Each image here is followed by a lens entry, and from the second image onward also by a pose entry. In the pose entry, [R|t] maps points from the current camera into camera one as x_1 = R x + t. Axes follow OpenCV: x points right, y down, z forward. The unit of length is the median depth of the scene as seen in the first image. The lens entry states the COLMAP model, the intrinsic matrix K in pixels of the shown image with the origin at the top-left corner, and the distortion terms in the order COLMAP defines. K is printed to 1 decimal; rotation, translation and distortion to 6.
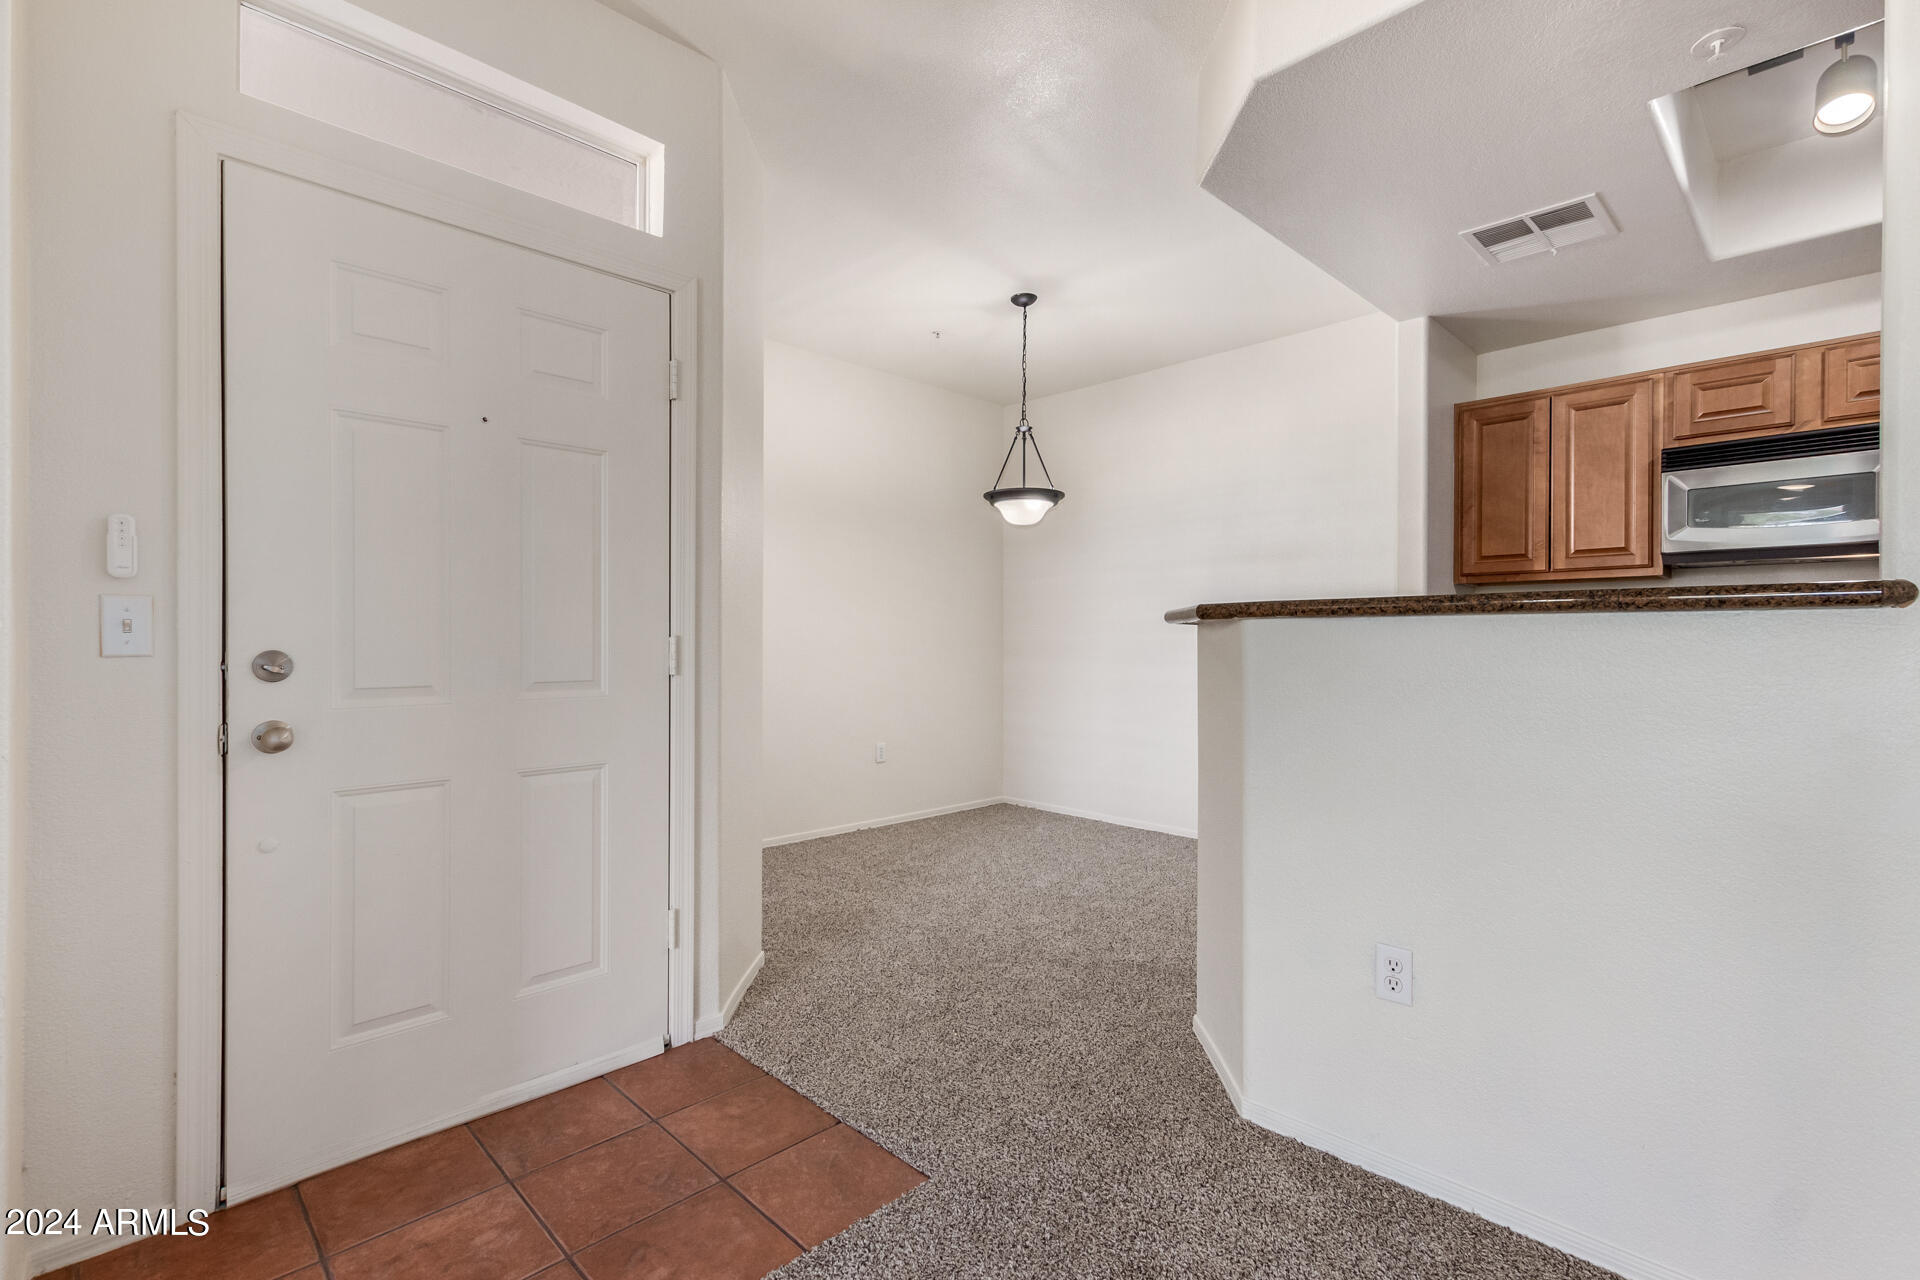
lens RADIAL K [[869.8, 0, 966.7], [0, 869.8, 640.2], [0, 0, 1]] dist [0.018148, -0.001223]
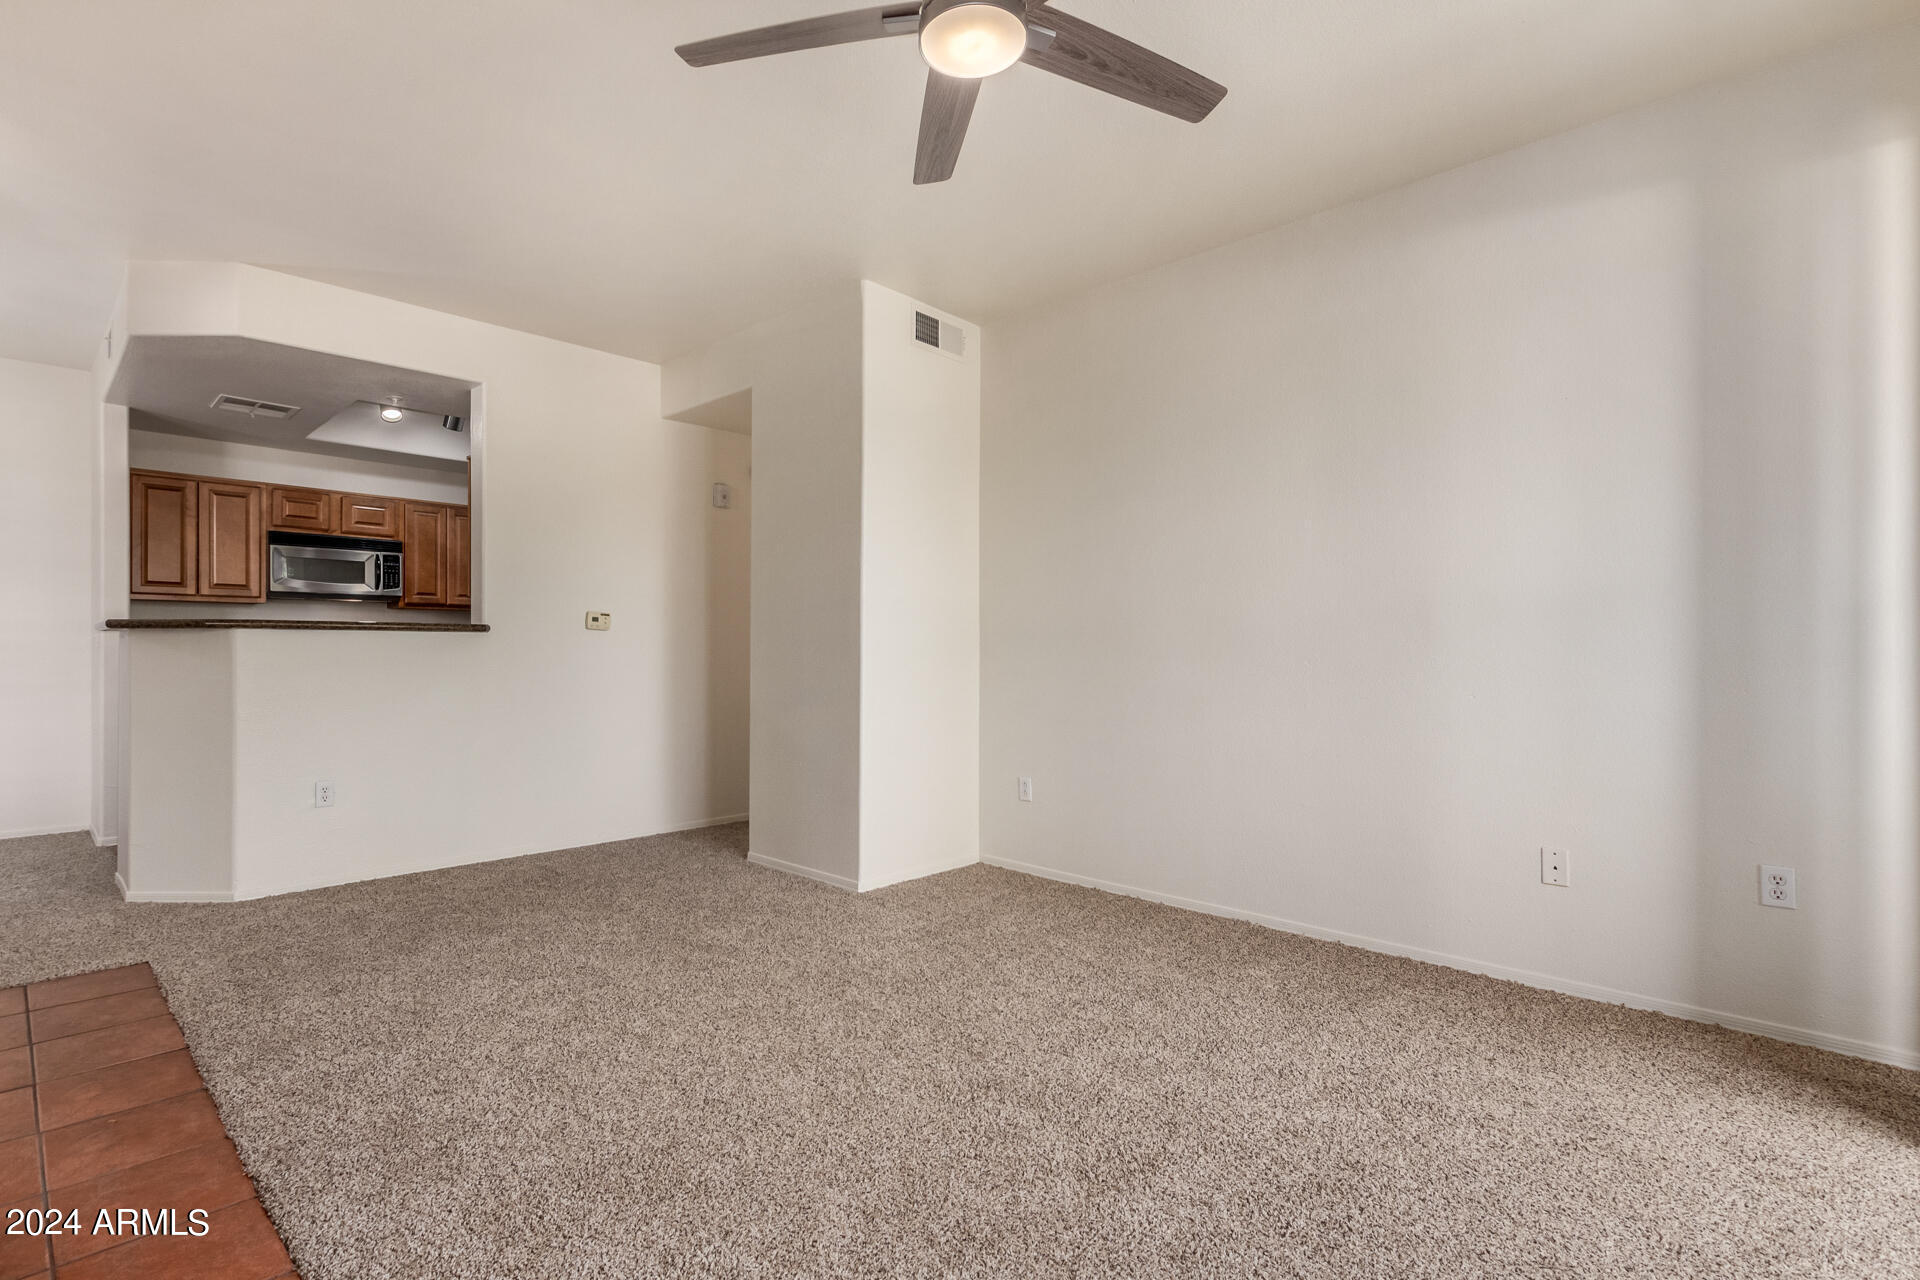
lens RADIAL K [[902.5, 0, 901.9], [0, 902.5, 646.2], [0, 0, 1]] dist [0.008727, -0.000164]
pose [[0.000474, -0.000266, 1.000000, -0.943532], [-0.005171, 0.999987, 0.000269, 0.002910], [-0.999987, -0.005171, 0.000473, -0.233248]]
